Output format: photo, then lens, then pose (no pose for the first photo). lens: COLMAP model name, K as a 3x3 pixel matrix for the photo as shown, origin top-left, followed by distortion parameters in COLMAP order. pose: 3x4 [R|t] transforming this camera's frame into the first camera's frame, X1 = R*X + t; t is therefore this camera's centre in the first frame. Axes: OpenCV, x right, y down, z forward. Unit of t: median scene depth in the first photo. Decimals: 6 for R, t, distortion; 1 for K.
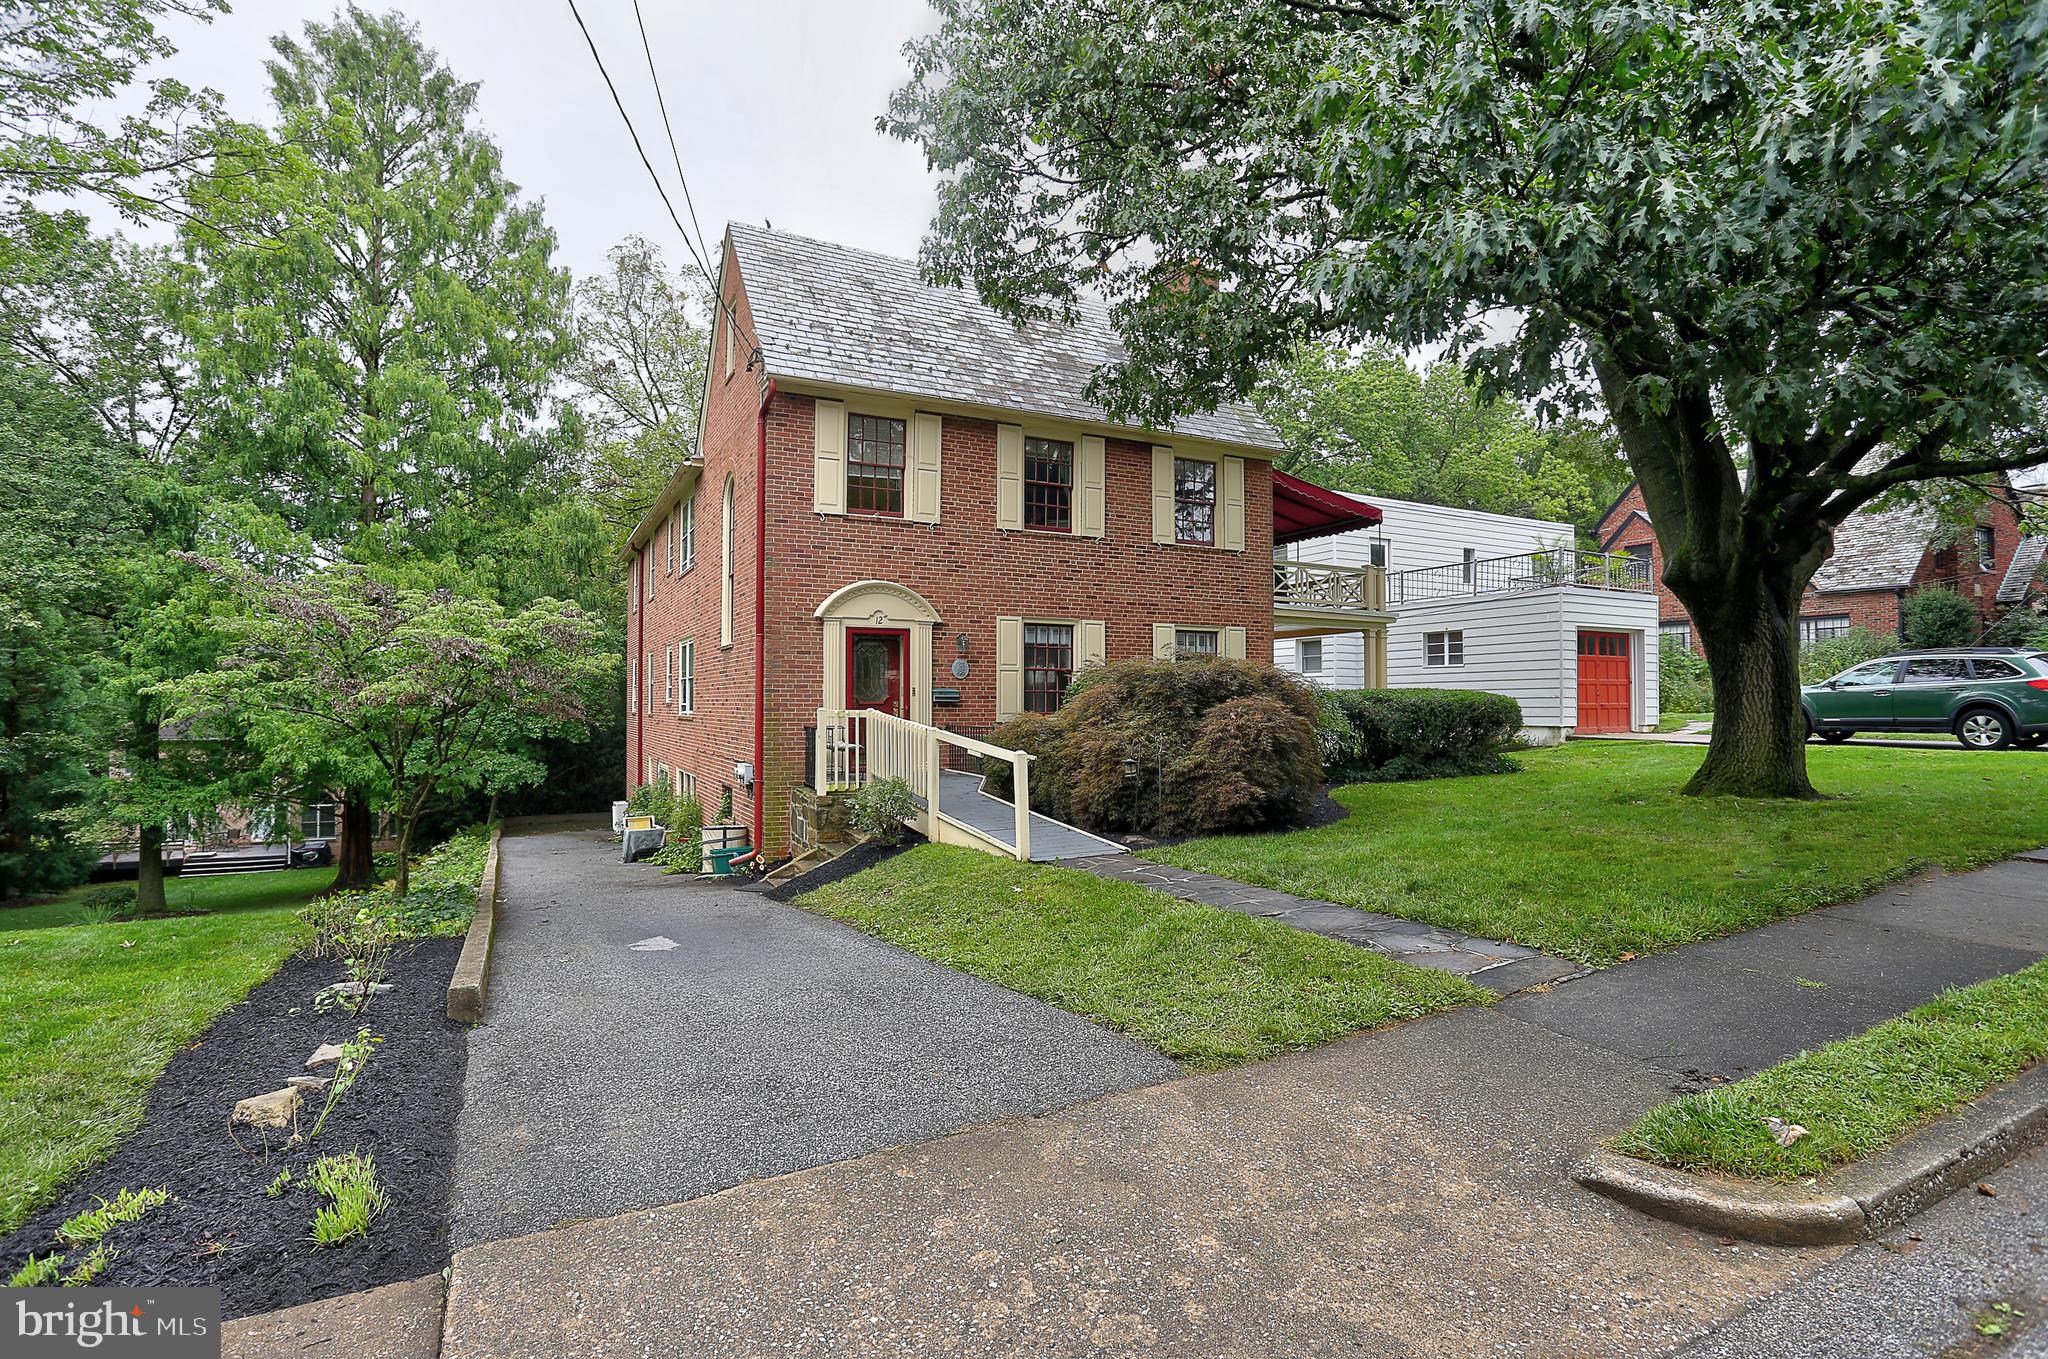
lens RADIAL K [[966.0, 0, 1024.0], [0, 966.0, 679.5], [0, 0, 1]] dist [-0.057577, 0.018709]
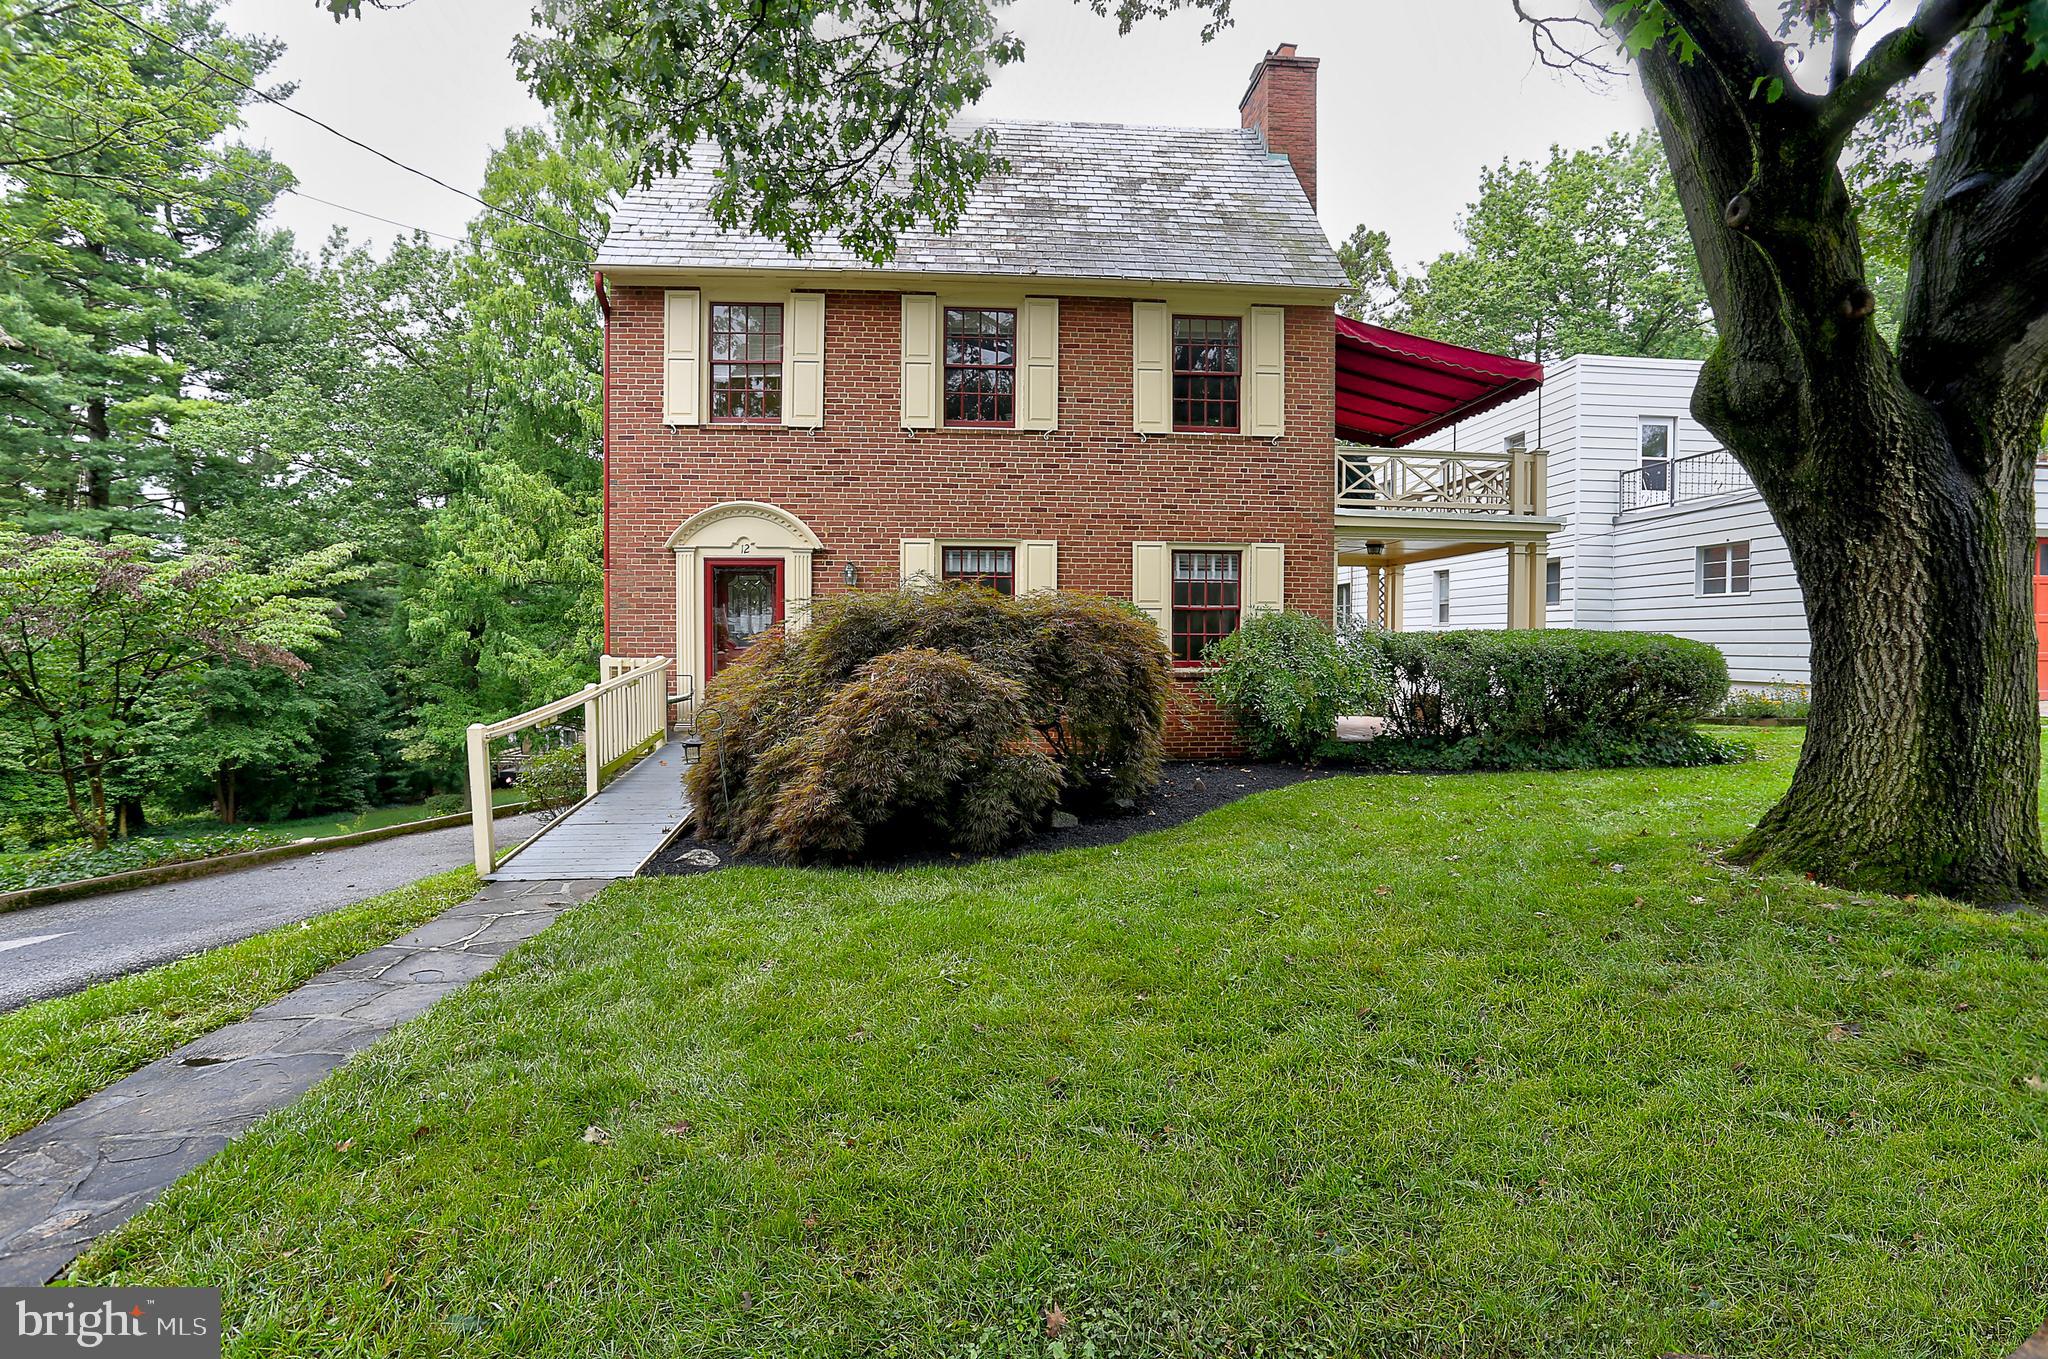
lens RADIAL K [[989.5, 0, 1022.2], [0, 989.5, 665.5], [0, 0, 1]] dist [-0.069672, 0.030063]
pose [[0.927502, 0.013416, -0.373577, 0.365006], [0.005865, 0.998710, 0.050430, -0.002032], [0.373771, -0.048965, 0.926227, 0.276798]]
